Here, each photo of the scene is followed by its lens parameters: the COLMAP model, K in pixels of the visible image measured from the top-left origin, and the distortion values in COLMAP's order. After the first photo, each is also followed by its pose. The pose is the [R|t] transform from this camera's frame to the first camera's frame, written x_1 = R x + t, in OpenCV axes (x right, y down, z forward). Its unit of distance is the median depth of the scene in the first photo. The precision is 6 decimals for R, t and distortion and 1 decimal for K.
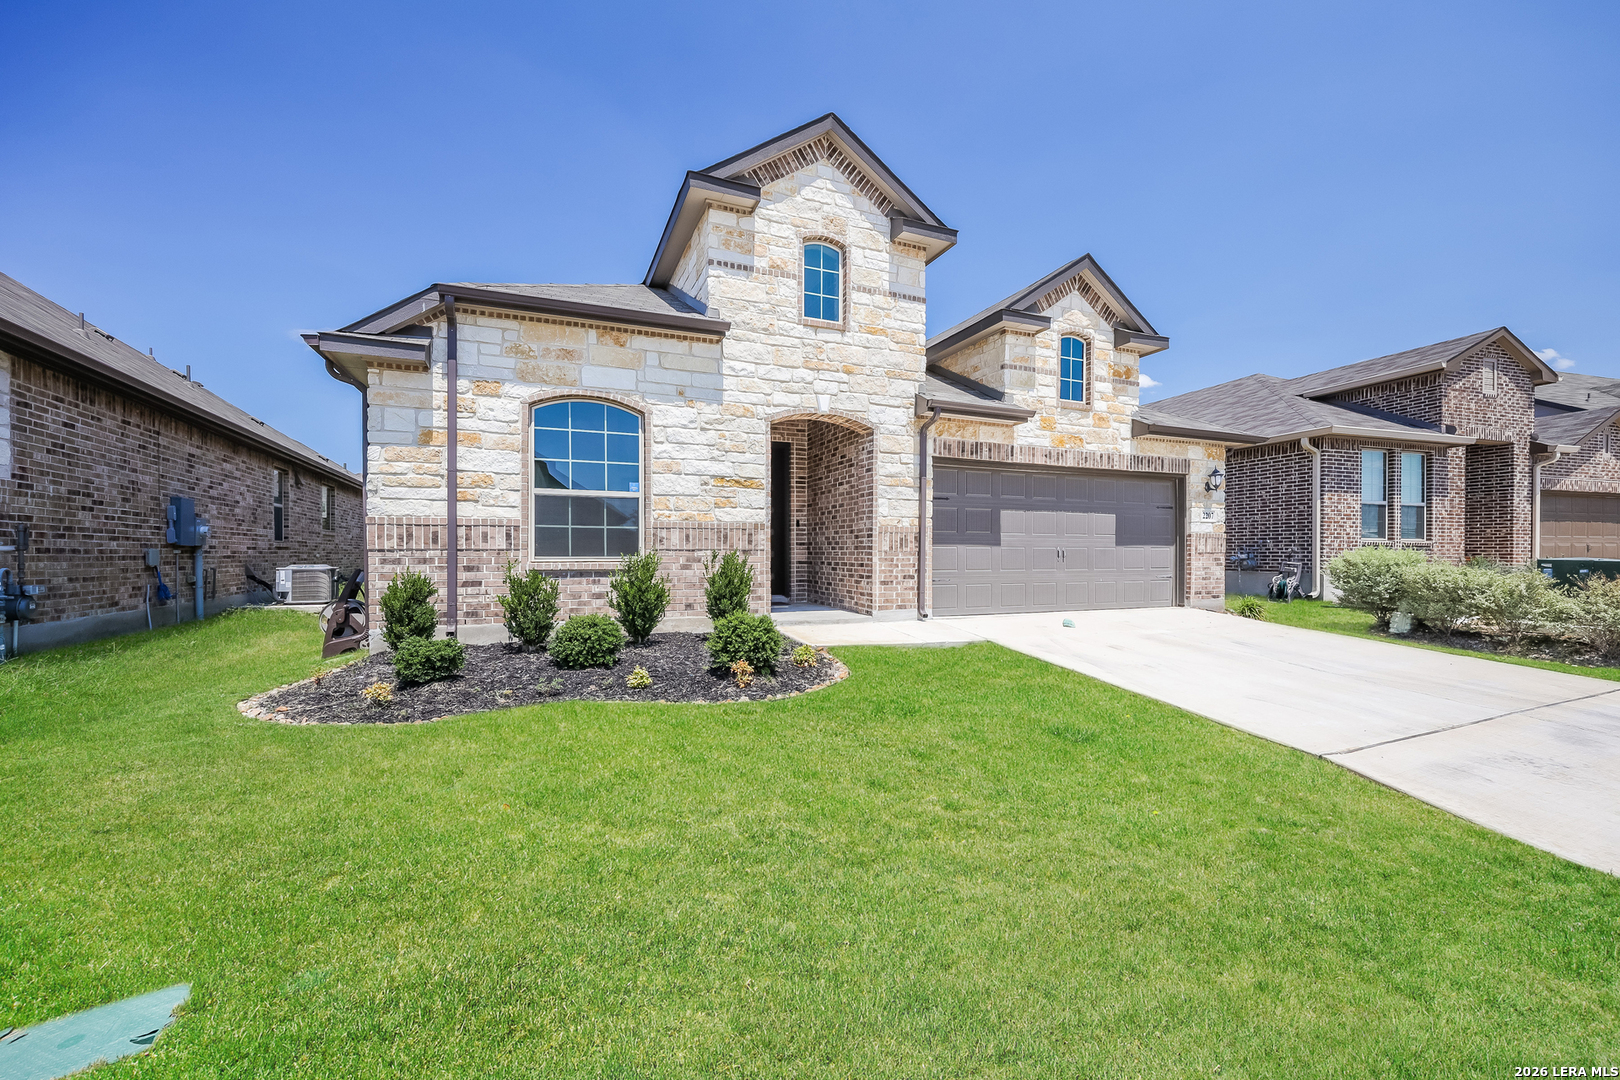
lens RADIAL K [[650.8, 0, 796.7], [0, 650.8, 553.0], [0, 0, 1]] dist [0.003449, 0.000406]
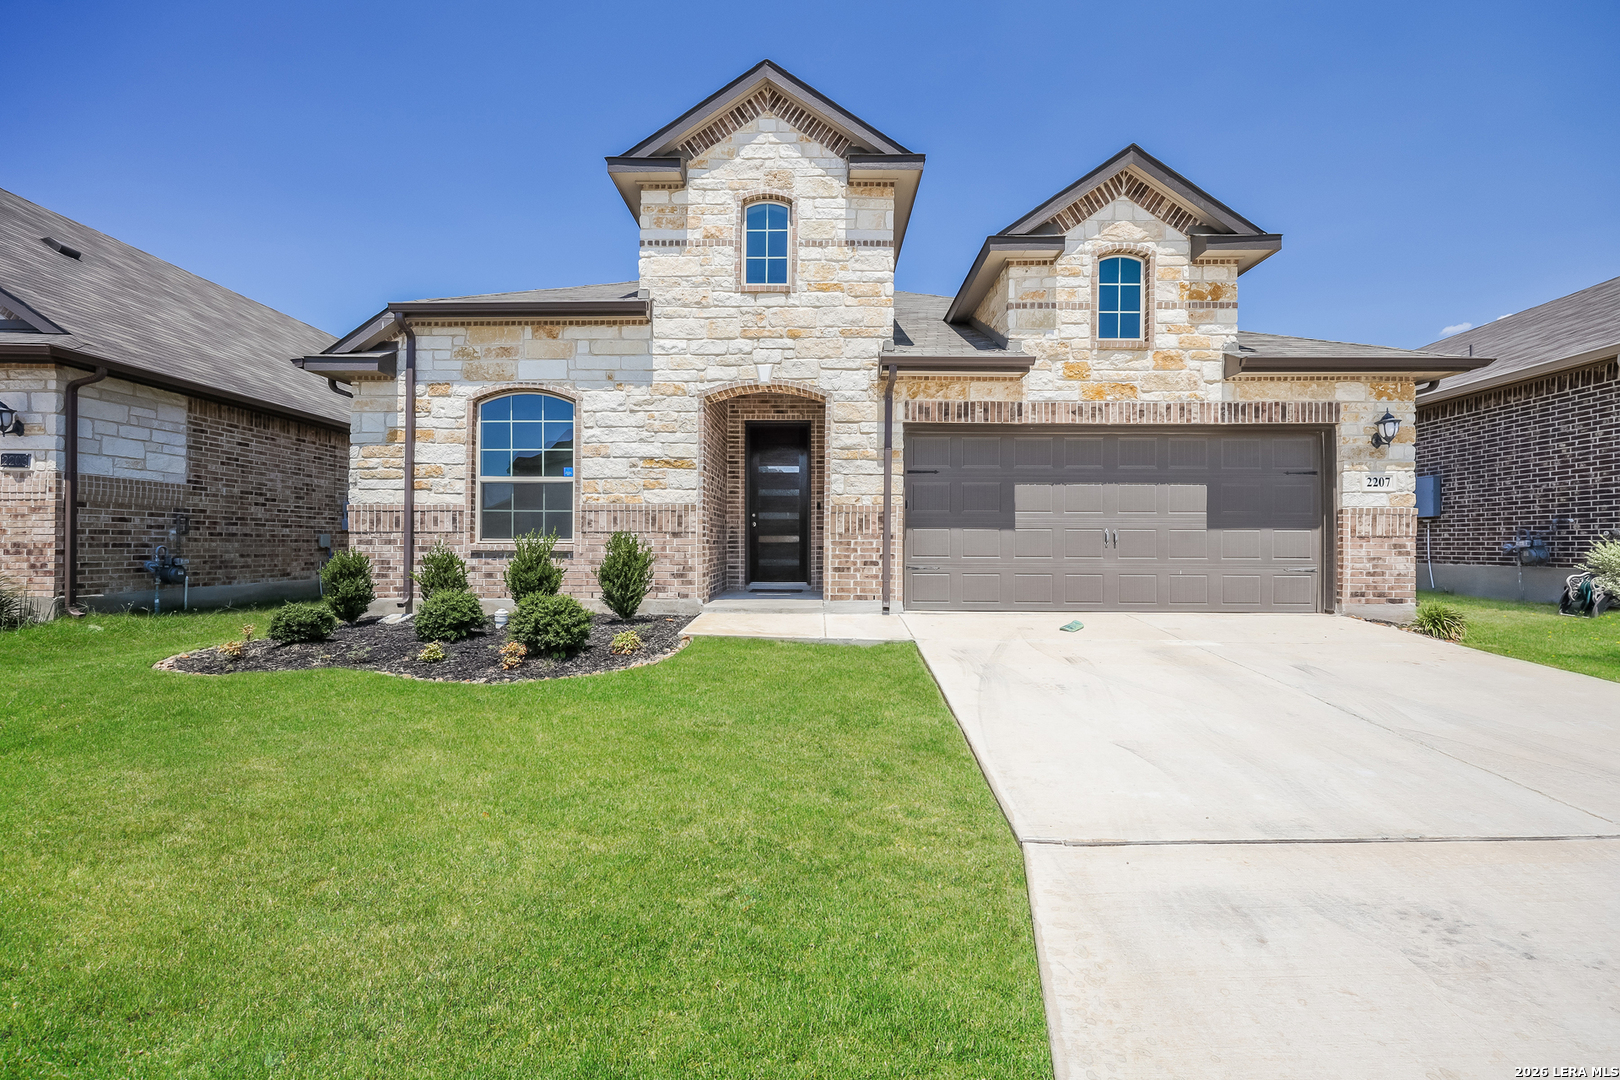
lens RADIAL K [[650.8, 0, 811.7], [0, 650.8, 535.9], [0, 0, 1]] dist [0.003449, 0.000406]
pose [[0.918918, -0.002759, -0.394439, 0.450727], [-0.001990, 0.999930, -0.011630, 0.010707], [0.394444, 0.011472, 0.918849, 0.173351]]
